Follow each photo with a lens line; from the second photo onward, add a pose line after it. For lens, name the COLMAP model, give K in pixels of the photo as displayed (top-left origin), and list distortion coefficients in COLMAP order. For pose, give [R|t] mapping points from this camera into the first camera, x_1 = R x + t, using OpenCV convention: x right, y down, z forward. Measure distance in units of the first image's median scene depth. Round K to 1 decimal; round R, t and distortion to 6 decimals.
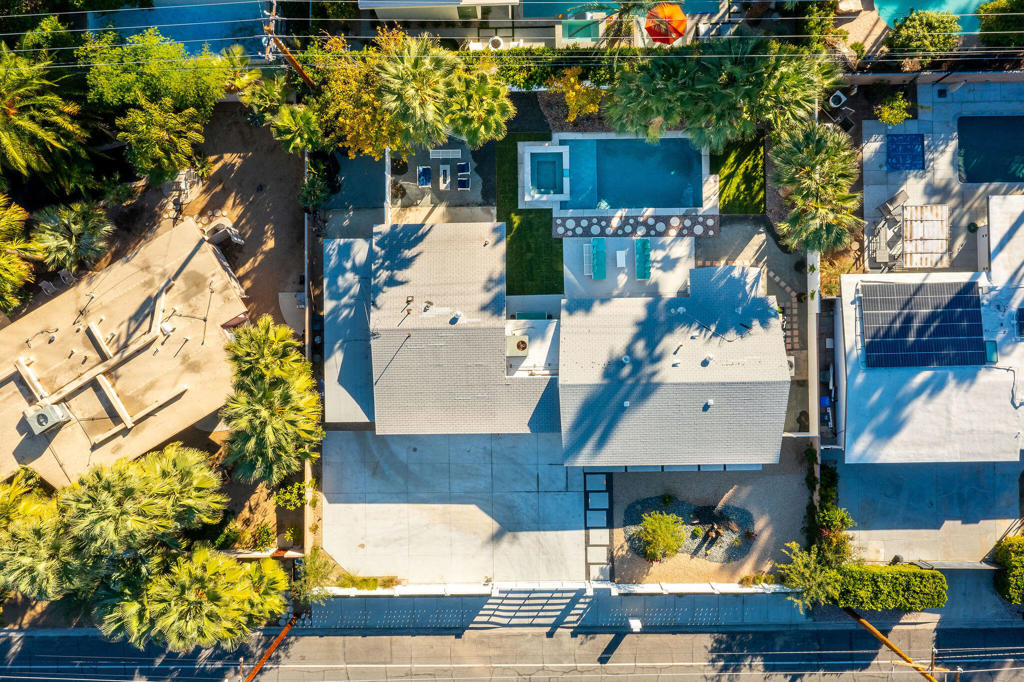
lens RADIAL K [[804.4, 0, 509.5], [0, 804.4, 338.4], [0, 0, 1]] dist [-0.011680, 0.003902]
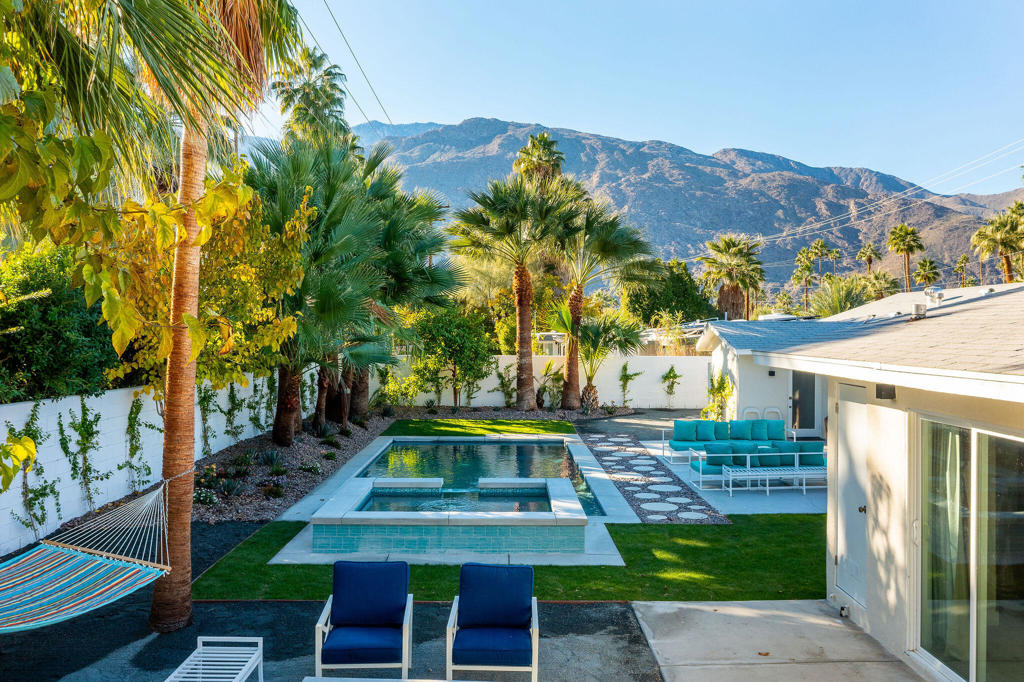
lens RADIAL K [[804.4, 0, 509.5], [0, 804.4, 338.4], [0, 0, 1]] dist [-0.011680, 0.003902]
pose [[0.009300, 0.008565, 0.999920, -0.176047], [0.999707, 0.022257, -0.009488, -0.189624], [-0.022337, 0.999716, -0.008355, 0.957704]]
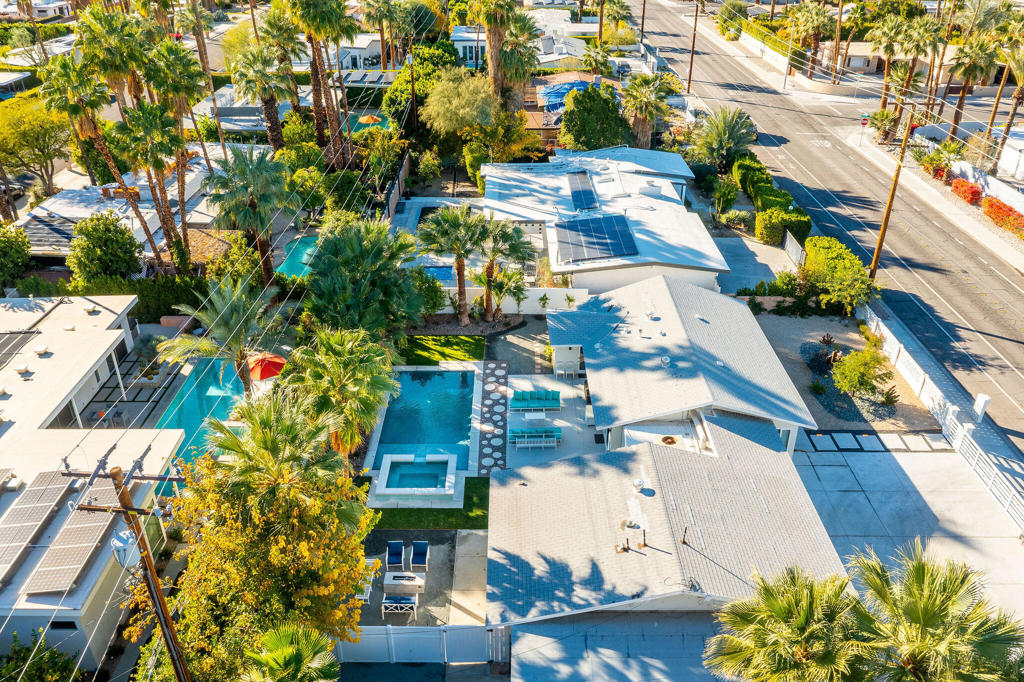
lens RADIAL K [[804.4, 0, 509.5], [0, 804.4, 338.4], [0, 0, 1]] dist [-0.011680, 0.003902]
pose [[0.012866, -0.468196, 0.883531, -0.532080], [0.999724, 0.023400, -0.002158, -0.124511], [-0.019664, 0.883315, 0.468368, 0.554357]]
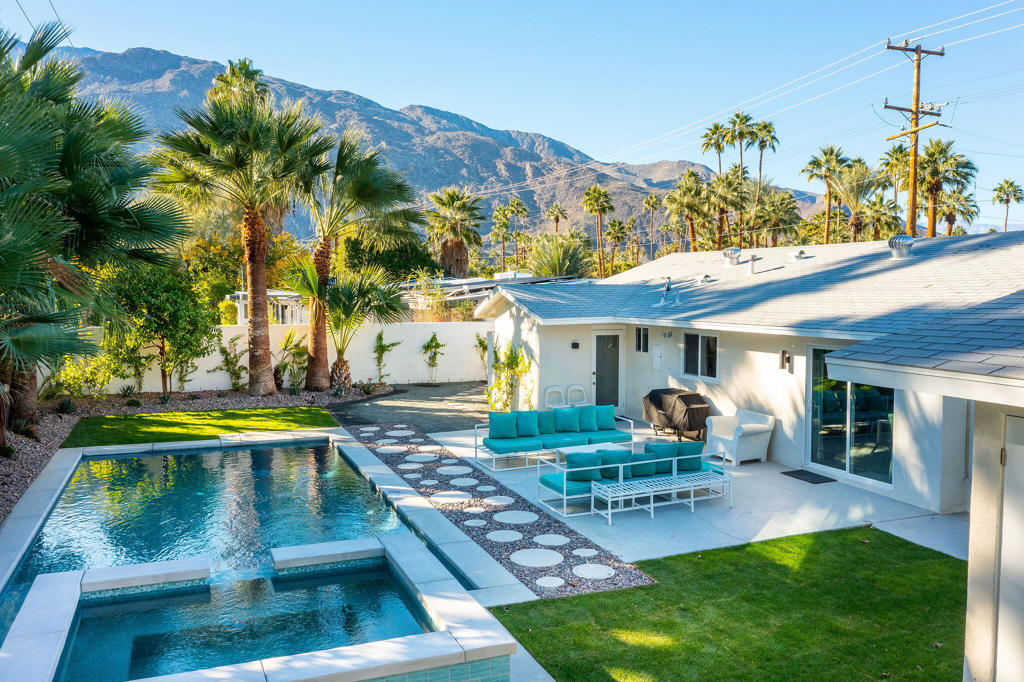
lens RADIAL K [[804.4, 0, 509.5], [0, 804.4, 338.4], [0, 0, 1]] dist [-0.011680, 0.003902]
pose [[-0.361504, -0.044148, 0.931325, -0.084610], [0.932256, -0.001440, 0.361797, -0.213479], [-0.014631, 0.999024, 0.041678, 0.951774]]
